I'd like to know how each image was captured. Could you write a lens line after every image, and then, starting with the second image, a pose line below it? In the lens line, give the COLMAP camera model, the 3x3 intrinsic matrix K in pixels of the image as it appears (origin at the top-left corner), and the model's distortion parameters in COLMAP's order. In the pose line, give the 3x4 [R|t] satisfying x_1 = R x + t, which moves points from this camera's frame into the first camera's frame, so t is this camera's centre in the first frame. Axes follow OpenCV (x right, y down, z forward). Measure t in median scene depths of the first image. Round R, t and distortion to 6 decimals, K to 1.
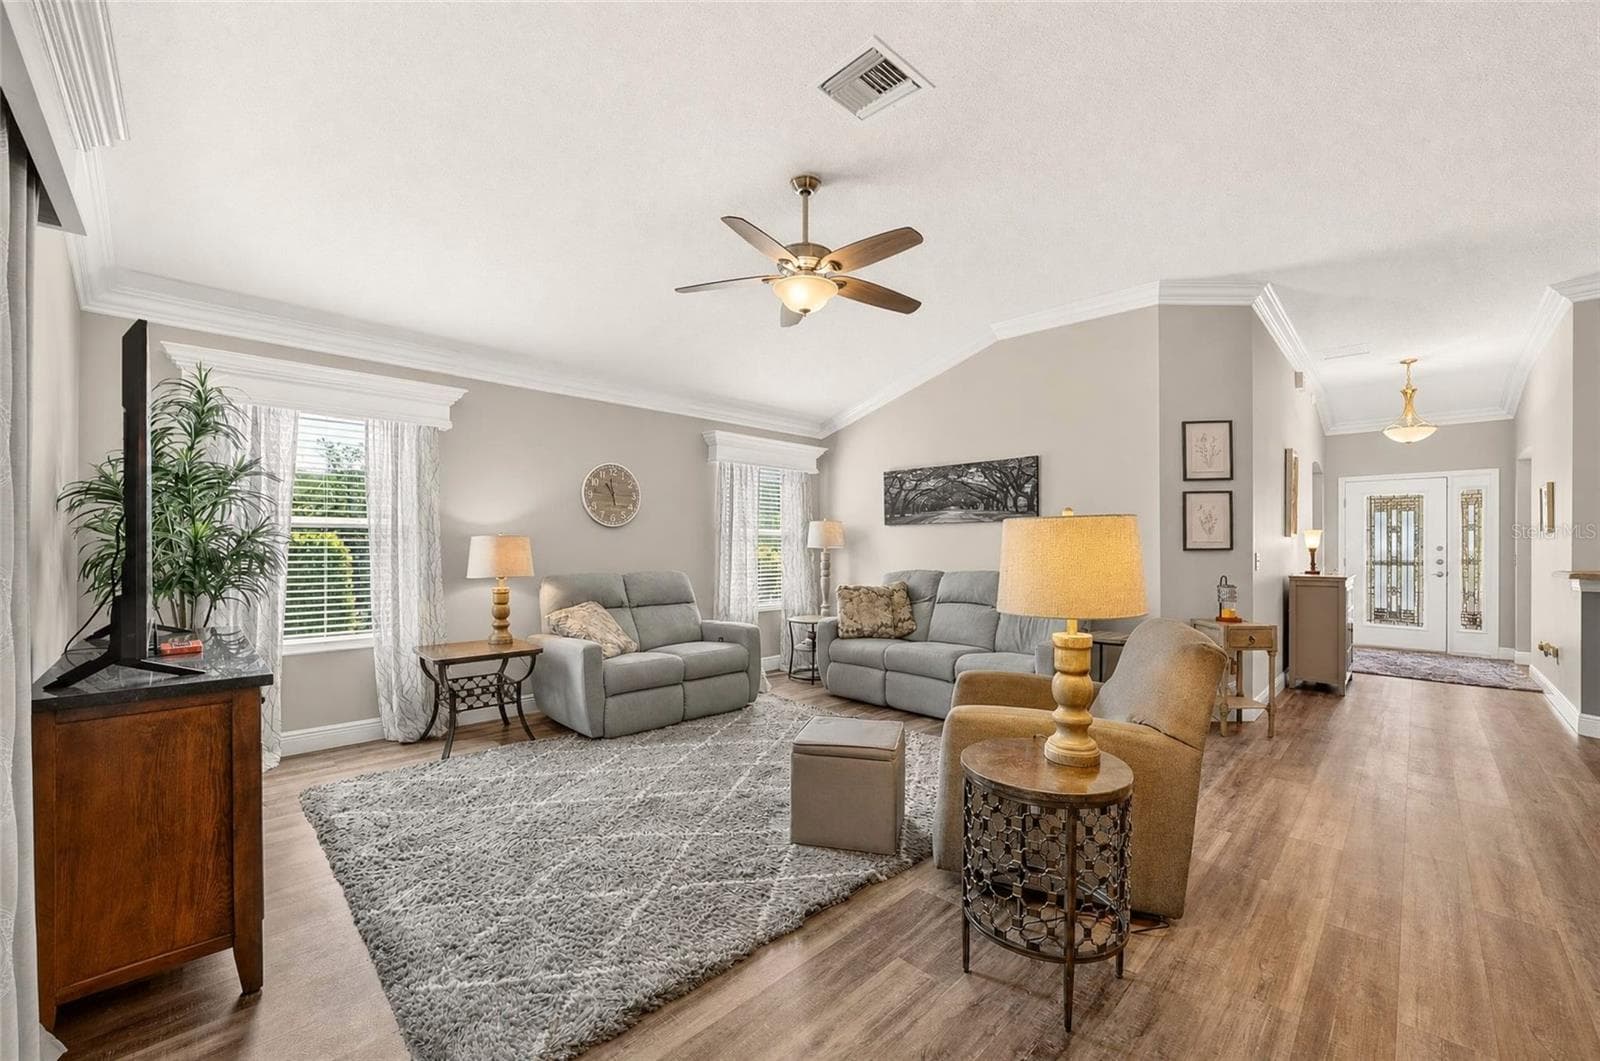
lens RADIAL K [[624.9, 0, 802.8], [0, 624.9, 543.0], [0, 0, 1]] dist [-0.015725, 0.000833]
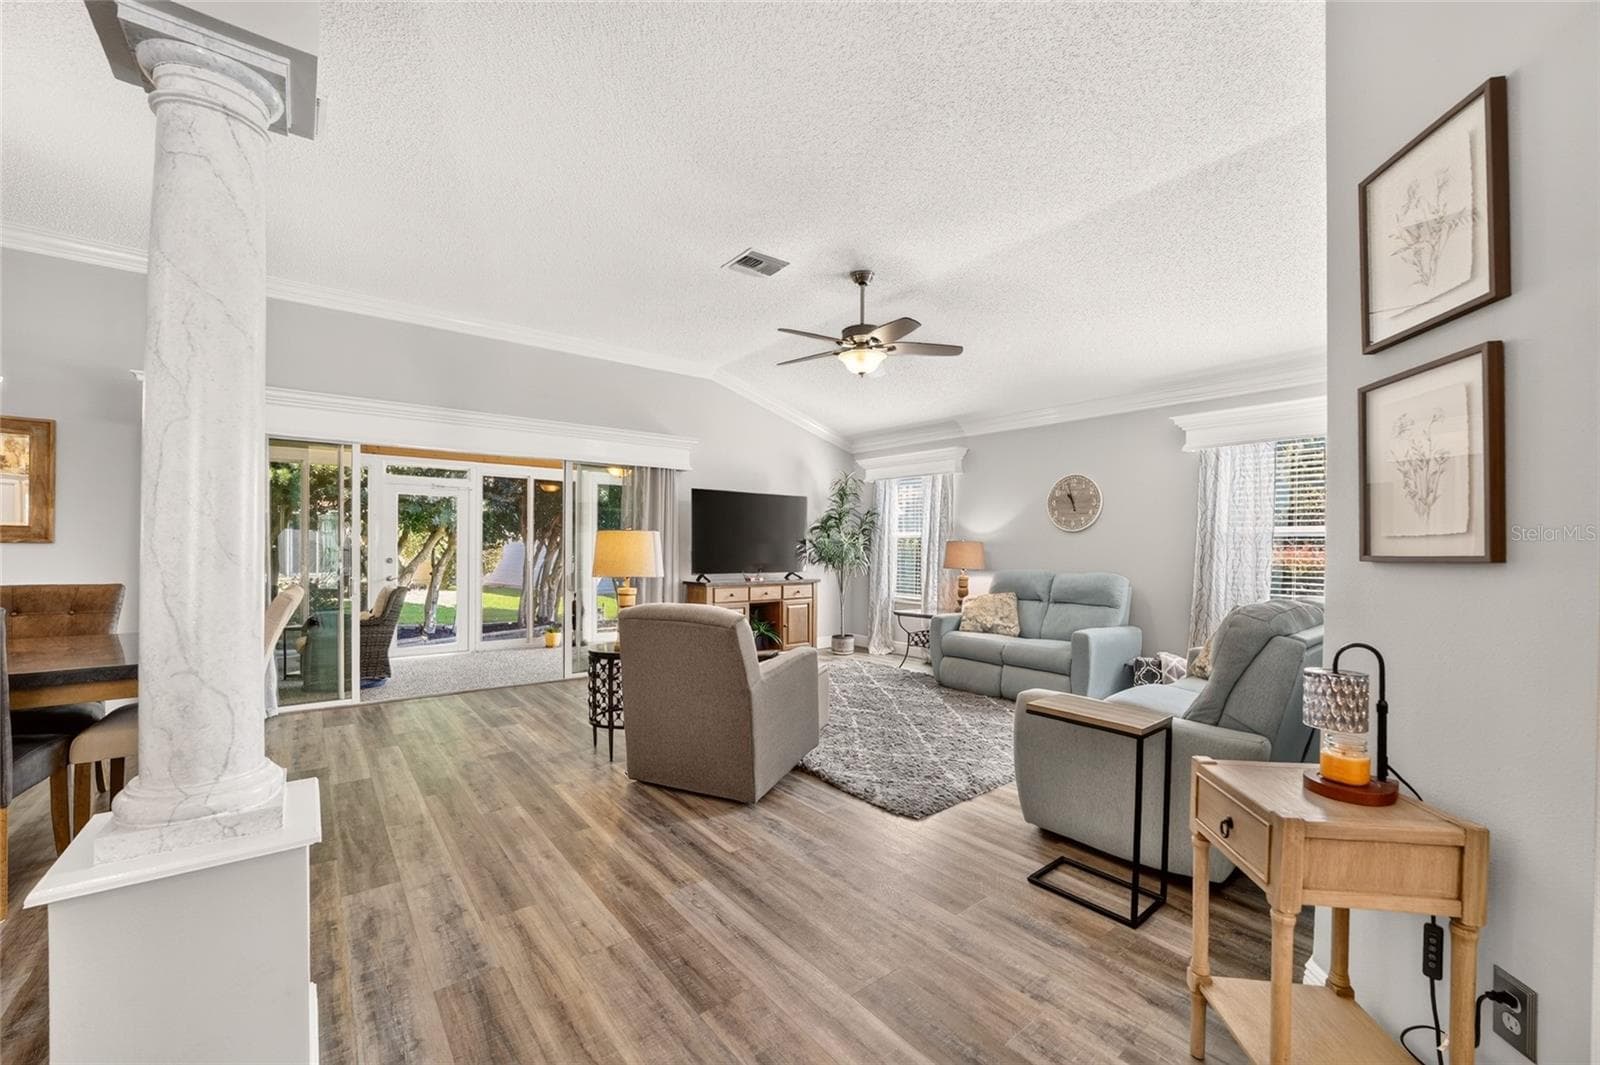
lens RADIAL K [[624.9, 0, 804.5], [0, 624.9, 541.6], [0, 0, 1]] dist [-0.015725, 0.000833]
pose [[-0.112796, -0.008493, -0.993582, 0.765239], [-0.005663, 0.999953, -0.007905, 0.004121], [0.993602, 0.004735, -0.112838, 0.574718]]
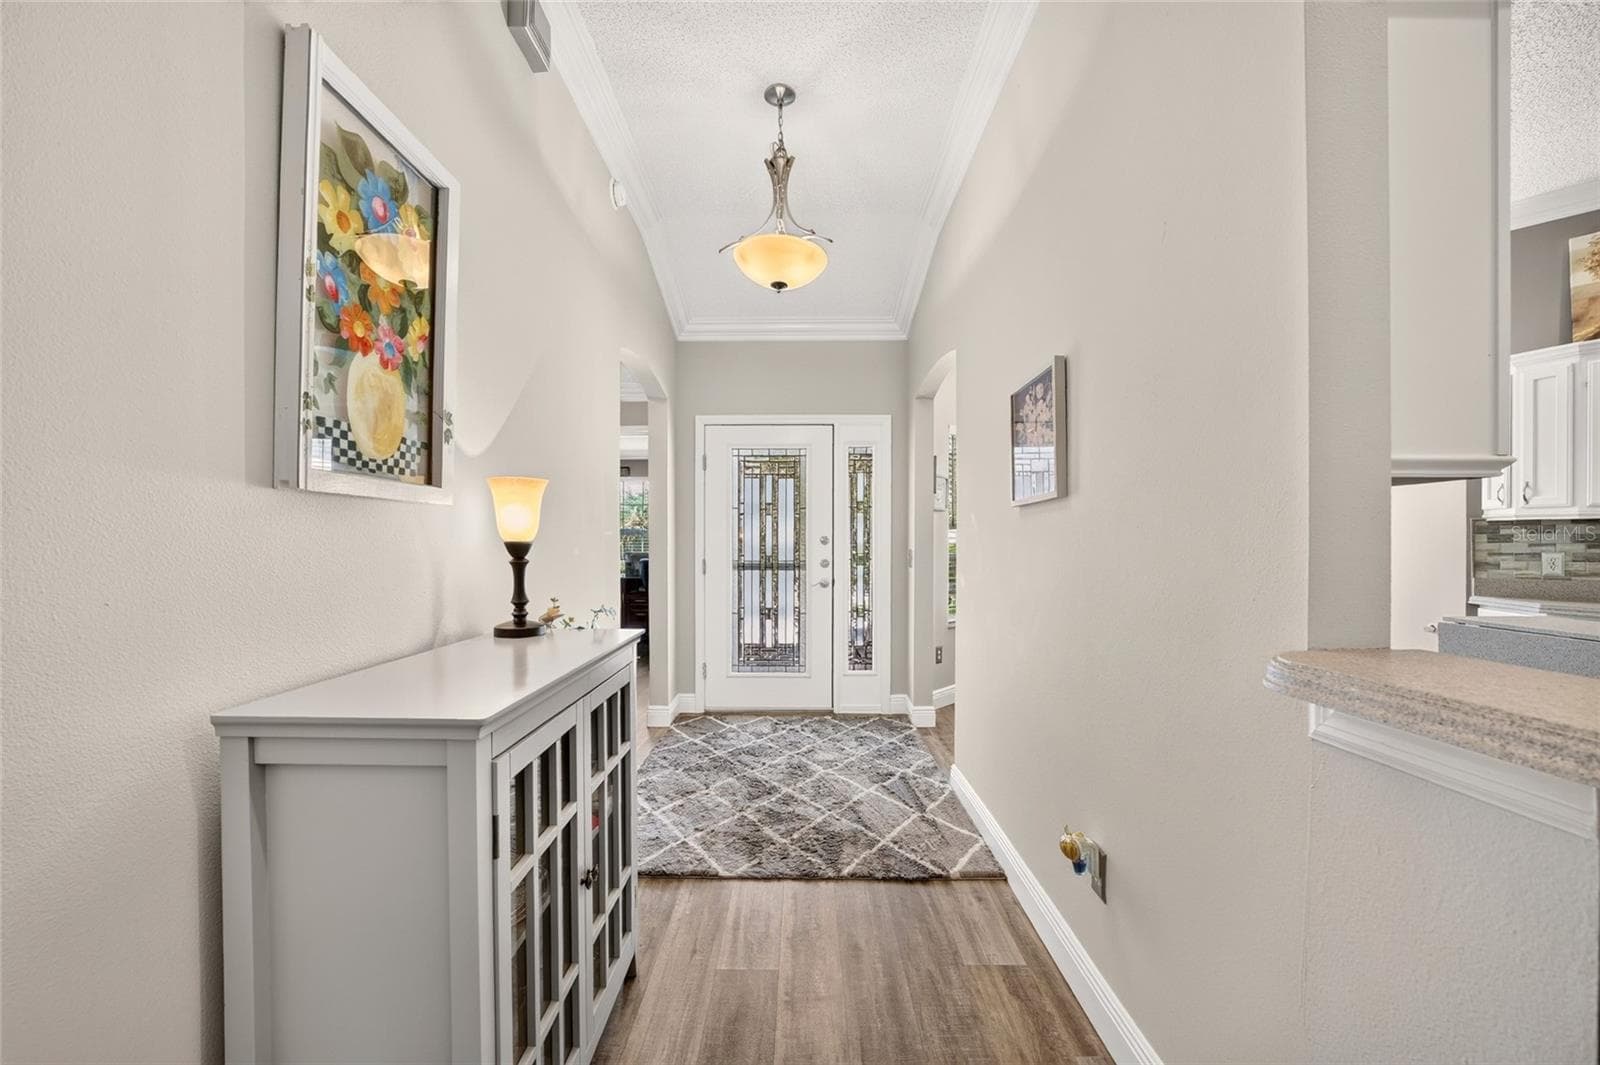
lens RADIAL K [[624.9, 0, 801.5], [0, 624.9, 533.7], [0, 0, 1]] dist [-0.015725, 0.000833]
pose [[0.710513, 0.002659, 0.703679, 0.748046], [0.001114, 0.999987, -0.004903, 0.006371], [-0.703683, 0.004267, 0.710501, 0.738457]]
